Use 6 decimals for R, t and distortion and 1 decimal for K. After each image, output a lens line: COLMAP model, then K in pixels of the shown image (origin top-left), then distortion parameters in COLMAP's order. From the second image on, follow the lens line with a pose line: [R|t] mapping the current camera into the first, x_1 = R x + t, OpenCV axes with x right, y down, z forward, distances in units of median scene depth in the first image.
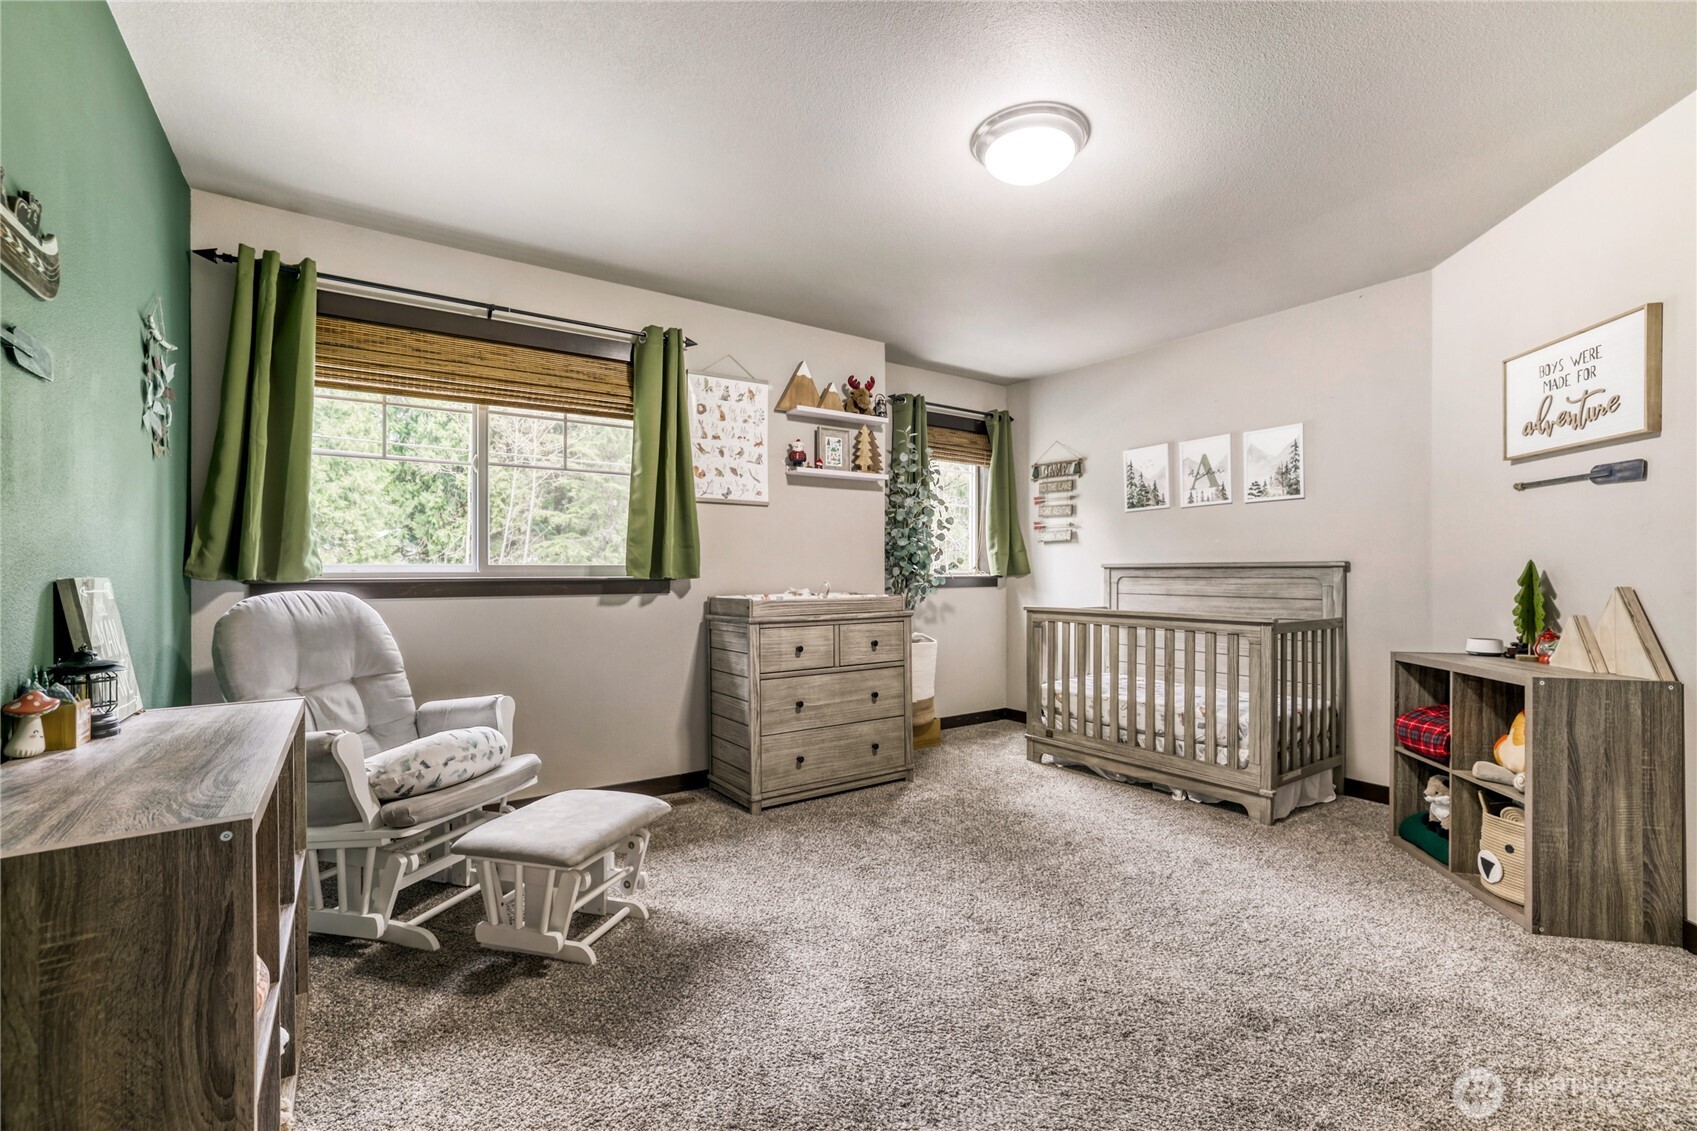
lens RADIAL K [[731.5, 0, 855.9], [0, 731.5, 569.3], [0, 0, 1]] dist [-0.026928, -0.000115]
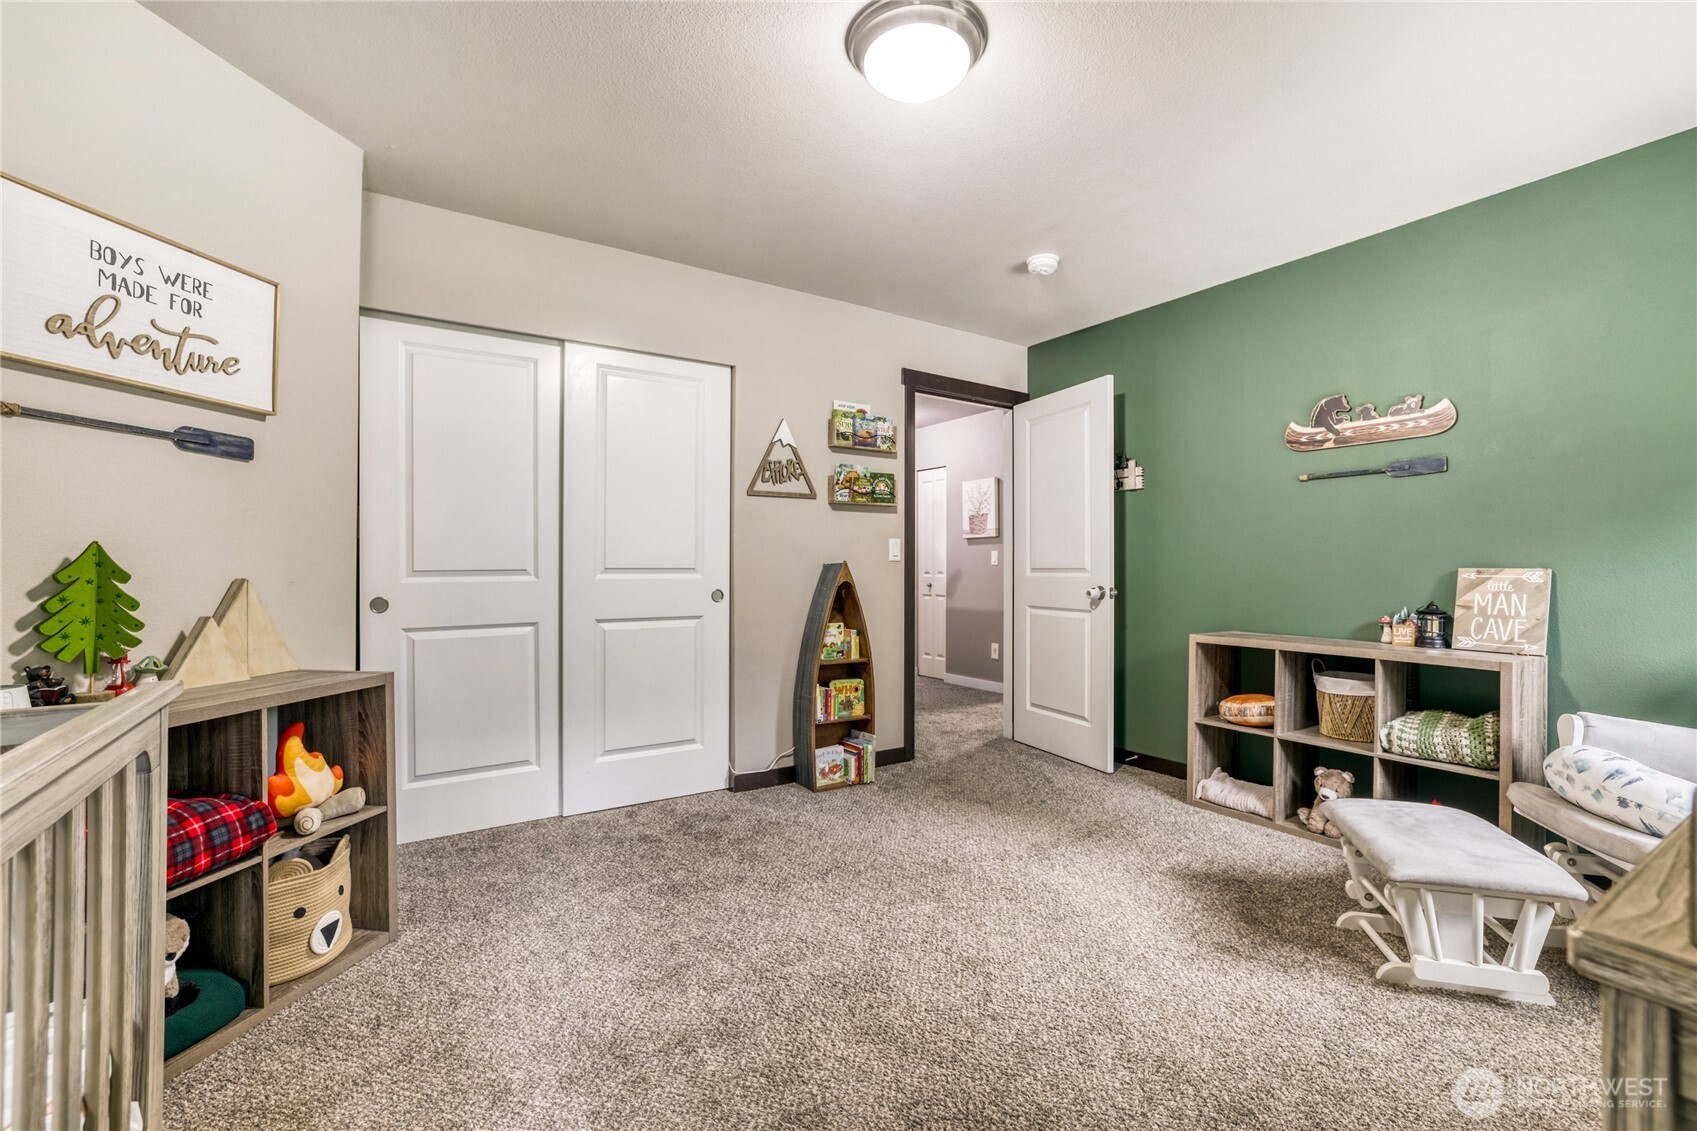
lens RADIAL K [[731.5, 0, 855.9], [0, 731.5, 569.3], [0, 0, 1]] dist [-0.026928, -0.000115]
pose [[-0.999955, 0.000658, 0.009505, 0.294593], [0.000664, 1.000000, 0.000552, 0.011942], [-0.009504, 0.000558, -0.999955, 1.781940]]
